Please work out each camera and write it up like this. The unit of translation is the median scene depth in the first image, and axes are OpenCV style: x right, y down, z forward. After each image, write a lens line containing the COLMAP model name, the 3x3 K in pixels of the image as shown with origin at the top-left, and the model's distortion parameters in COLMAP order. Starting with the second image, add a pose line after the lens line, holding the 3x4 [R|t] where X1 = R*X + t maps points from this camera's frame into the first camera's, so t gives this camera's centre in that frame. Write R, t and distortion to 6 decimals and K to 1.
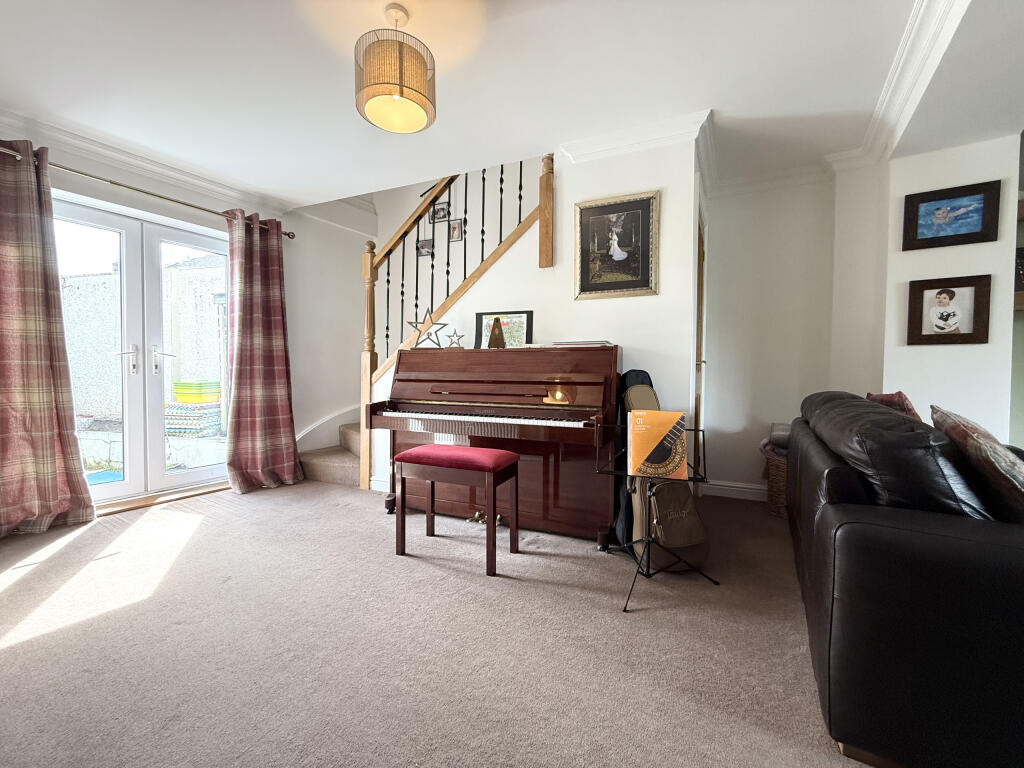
lens RADIAL K [[408.1, 0, 508.1], [0, 408.1, 382.0], [0, 0, 1]] dist [0.001889, -0.000344]
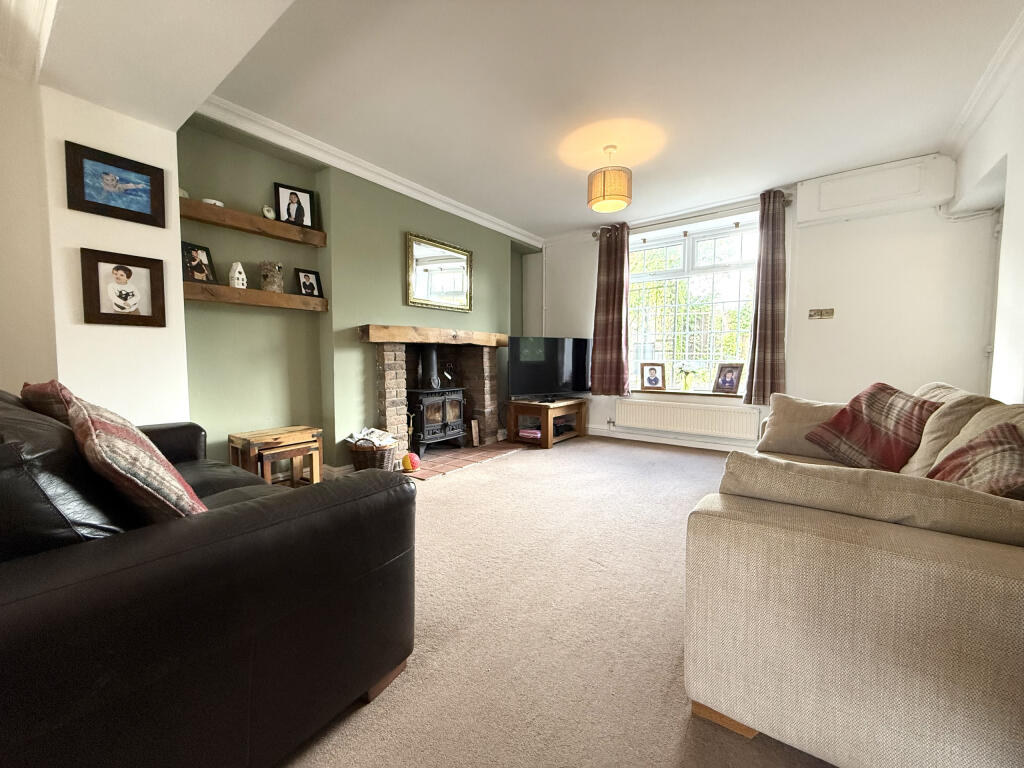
lens RADIAL K [[408.1, 0, 508.1], [0, 408.1, 382.0], [0, 0, 1]] dist [0.001889, -0.000344]
pose [[0.072072, -0.066138, 0.995204, 0.191776], [0.025741, 0.997590, 0.064432, -0.000284], [-0.997067, 0.020974, 0.073601, 0.060923]]
